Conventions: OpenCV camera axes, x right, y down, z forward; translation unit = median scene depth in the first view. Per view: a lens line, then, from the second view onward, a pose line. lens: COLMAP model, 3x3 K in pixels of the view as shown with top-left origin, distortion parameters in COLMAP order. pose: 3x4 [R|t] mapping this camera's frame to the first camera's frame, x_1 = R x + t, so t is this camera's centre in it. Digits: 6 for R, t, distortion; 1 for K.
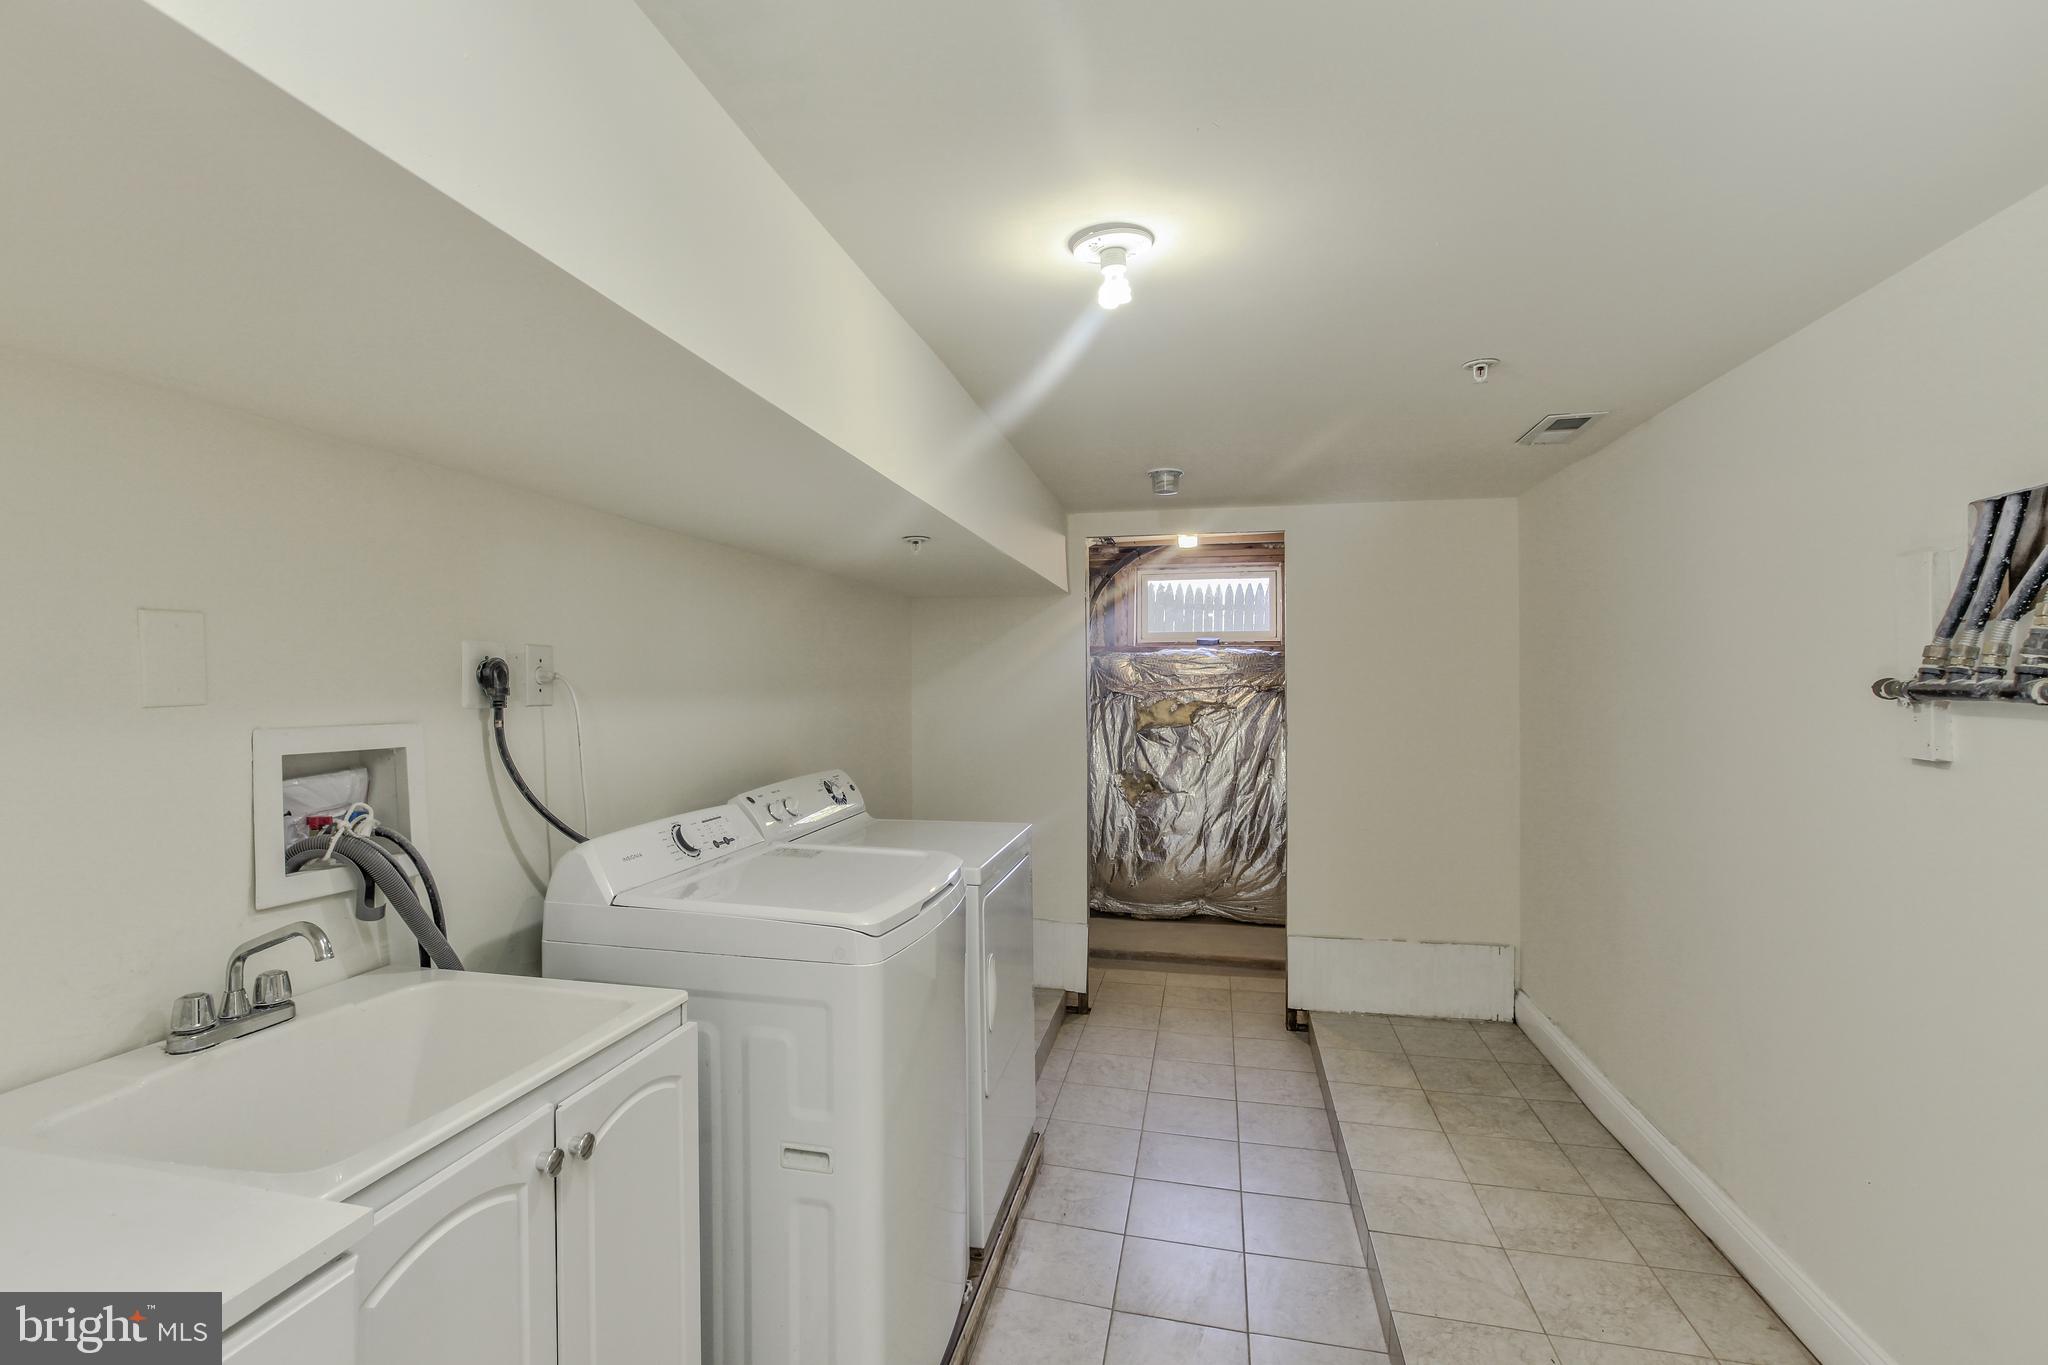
lens RADIAL K [[970.3, 0, 1021.6], [0, 970.3, 682.9], [0, 0, 1]] dist [-0.017591, 0.014730]
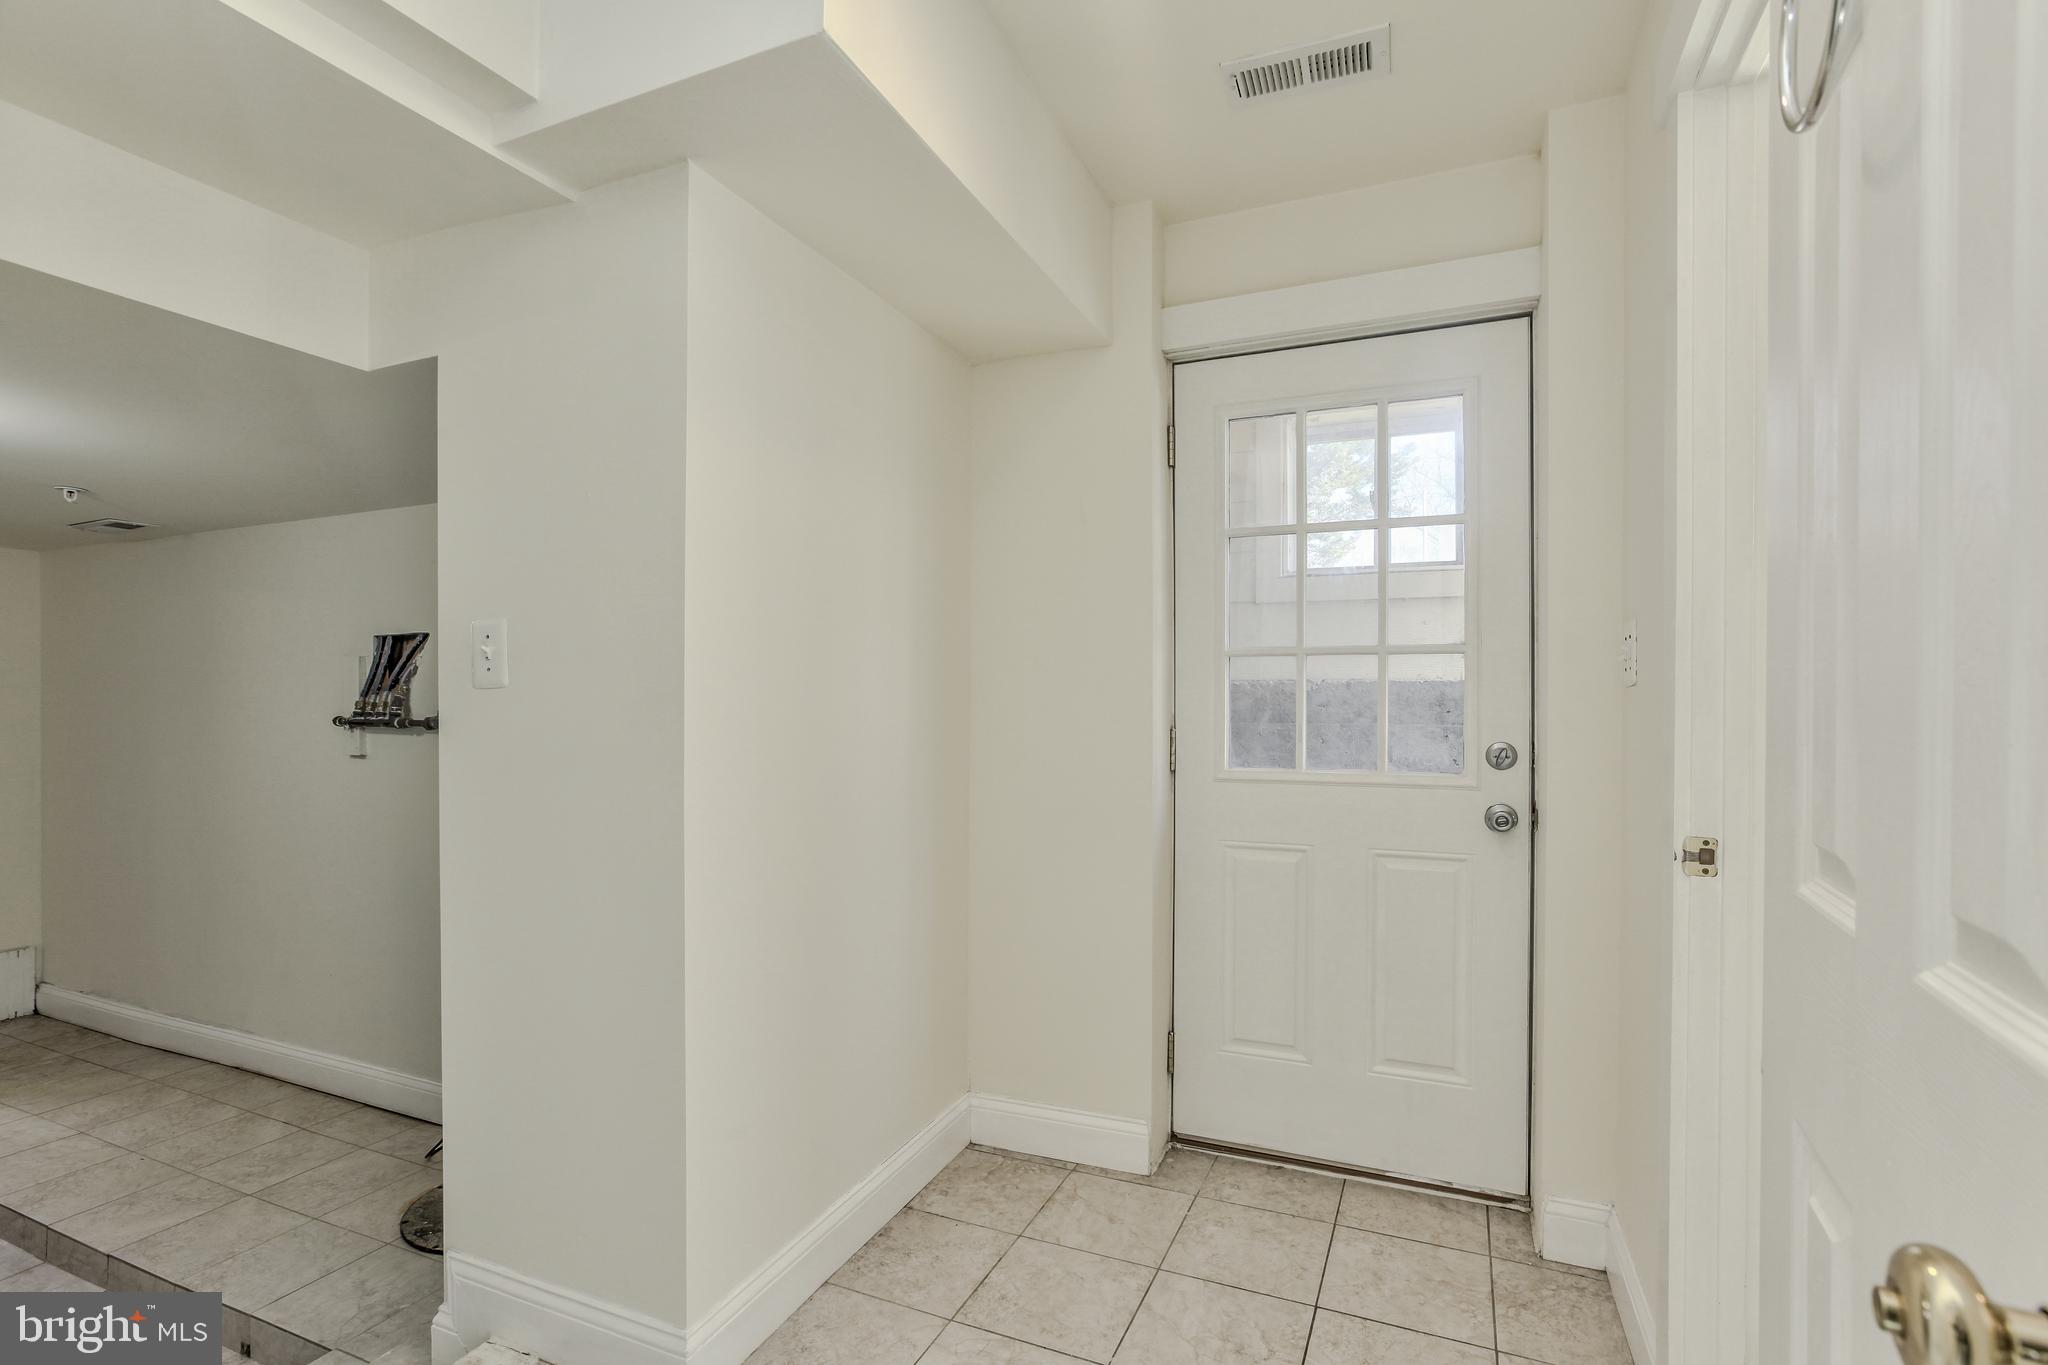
lens RADIAL K [[970.3, 0, 1030.1], [0, 970.3, 682.0], [0, 0, 1]] dist [-0.017591, 0.014730]
pose [[0.218288, 0.000611, 0.975884, -0.597770], [0.002450, 0.999996, -0.001174, -0.055584], [-0.975881, 0.002648, 0.218286, -0.670440]]
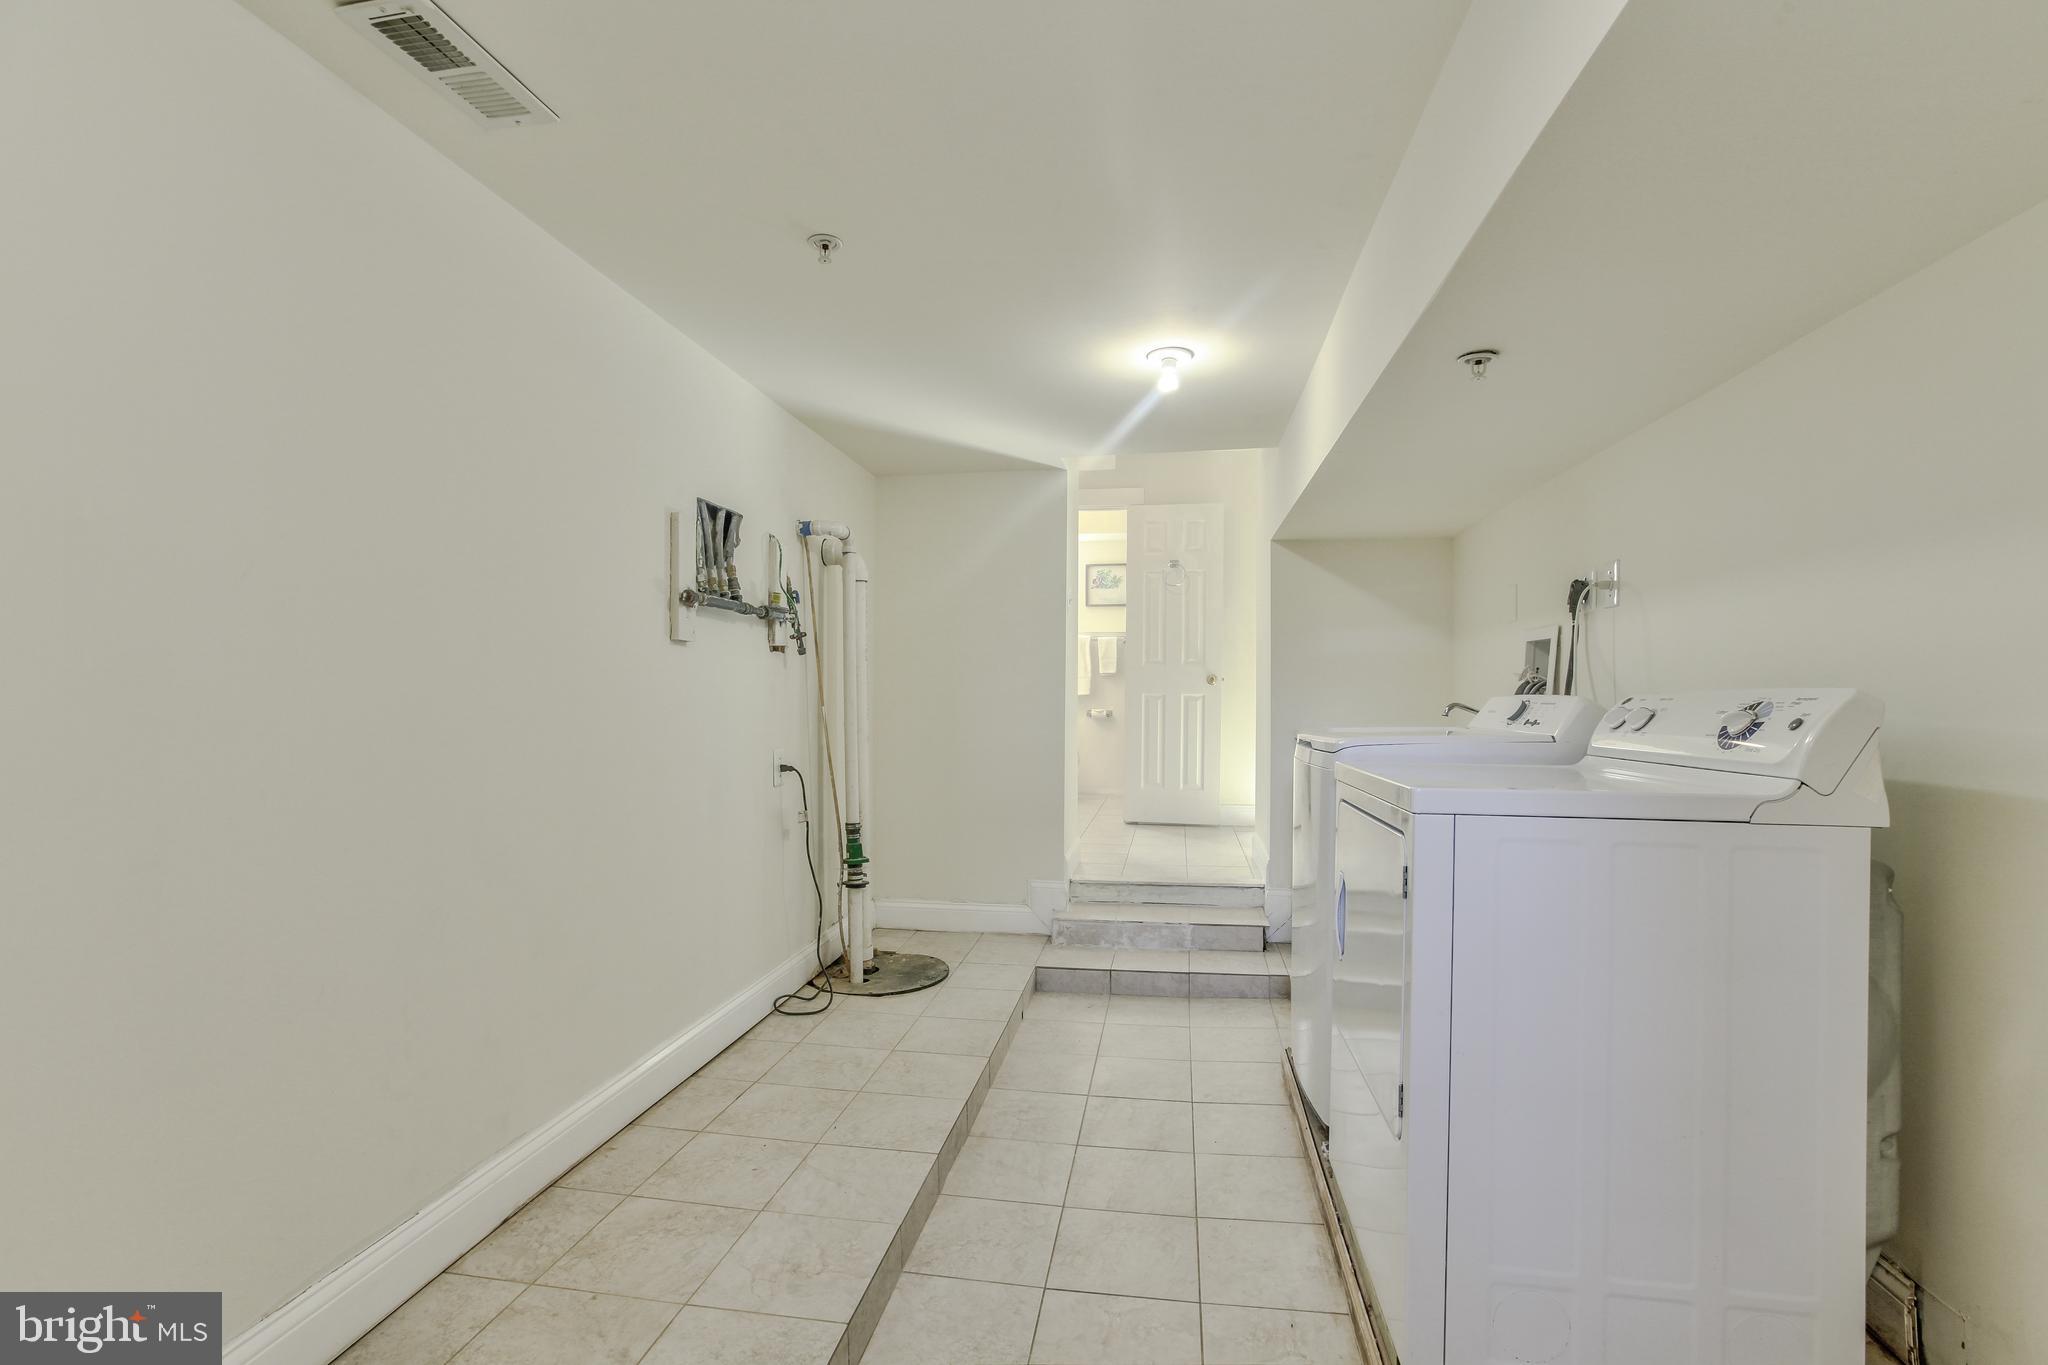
lens RADIAL K [[970.3, 0, 1034.8], [0, 970.3, 691.3], [0, 0, 1]] dist [-0.017591, 0.014730]
pose [[-0.998668, 0.001482, -0.051585, 0.316437], [0.001135, 0.999977, 0.006750, 0.115525], [0.051594, 0.006683, -0.998646, 2.026292]]
